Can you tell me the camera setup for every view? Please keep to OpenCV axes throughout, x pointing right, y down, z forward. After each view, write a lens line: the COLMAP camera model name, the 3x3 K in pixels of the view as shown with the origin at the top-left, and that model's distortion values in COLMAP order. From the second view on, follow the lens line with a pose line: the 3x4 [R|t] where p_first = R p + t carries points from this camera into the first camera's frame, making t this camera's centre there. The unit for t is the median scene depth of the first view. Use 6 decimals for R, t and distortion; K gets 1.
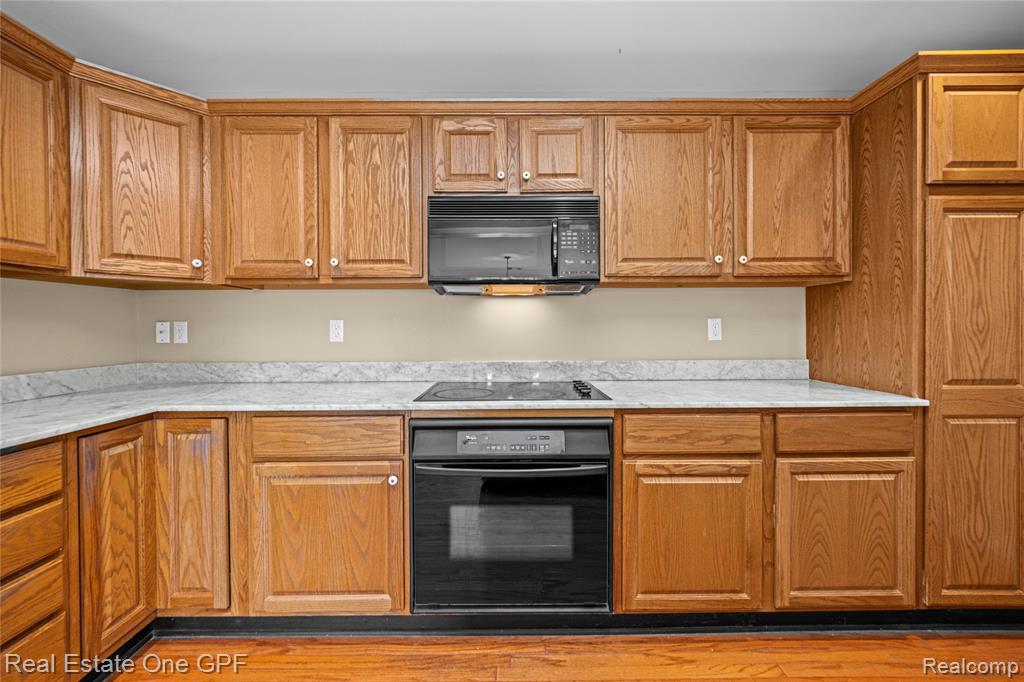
lens RADIAL K [[415.2, 0, 514.6], [0, 415.2, 331.6], [0, 0, 1]] dist [-0.002028, -0.000674]
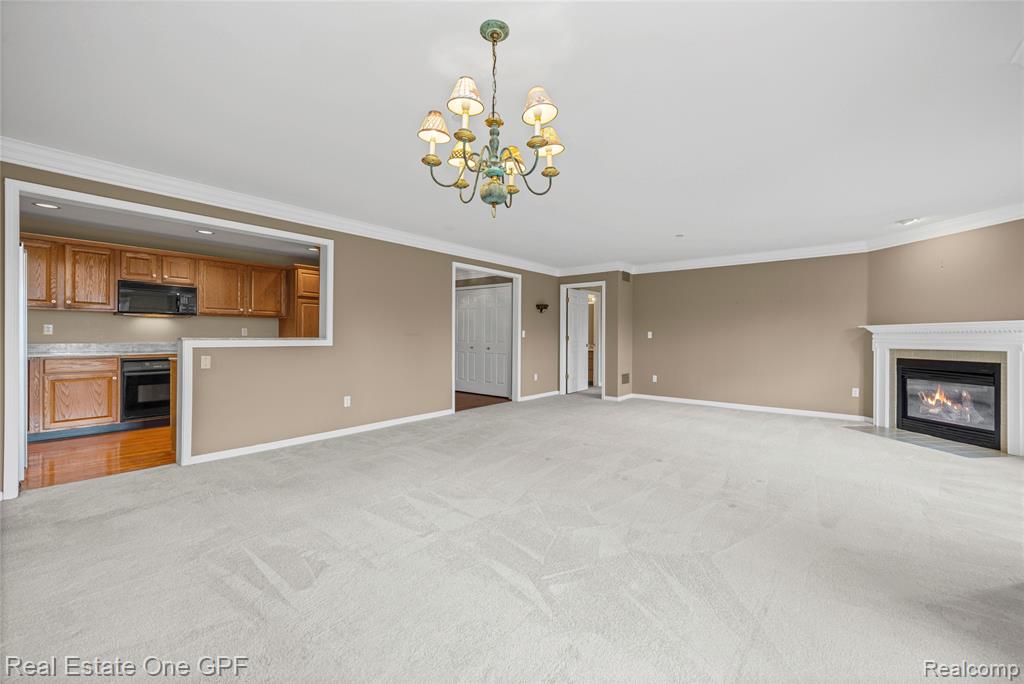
lens RADIAL K [[413.2, 0, 513.0], [0, 413.2, 336.9], [0, 0, 1]] dist [-0.002528, -0.000487]
pose [[0.633454, 0.008293, 0.773736, -0.654152], [0.000041, 0.999942, -0.010751, 0.070809], [-0.773780, 0.006842, 0.633417, -2.669008]]
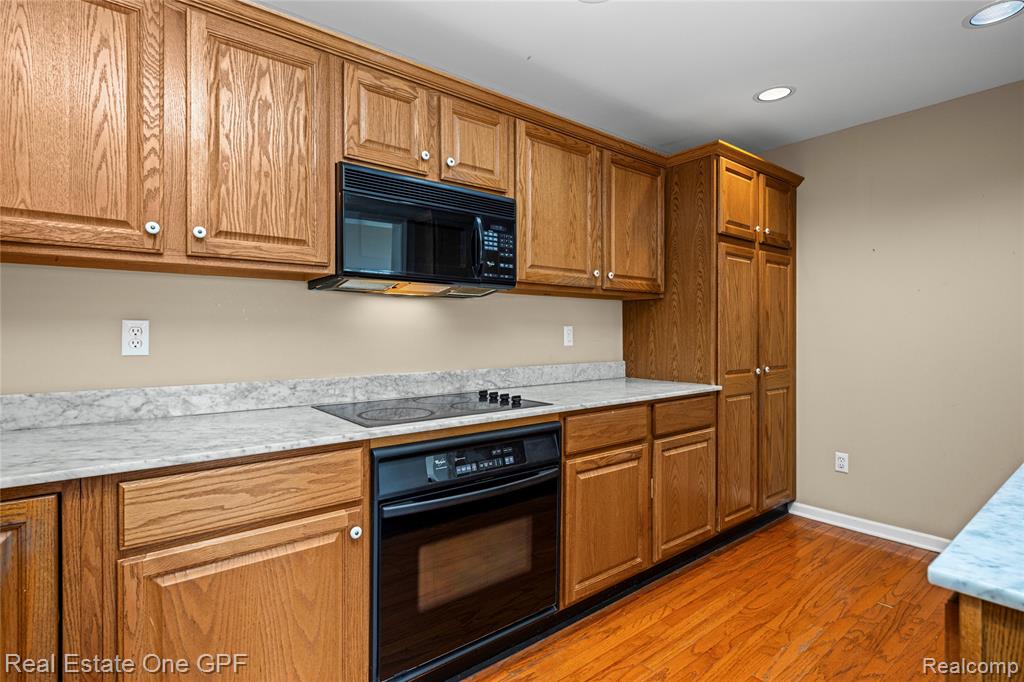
lens RADIAL K [[504.7, 0, 508.3], [0, 504.7, 336.0], [0, 0, 1]] dist [-0.005628, -0.001230]
pose [[0.785399, 0.000915, 0.618990, -0.539302], [0.002780, 0.999984, -0.005006, 0.001319], [-0.618984, 0.005653, 0.785383, 0.078008]]
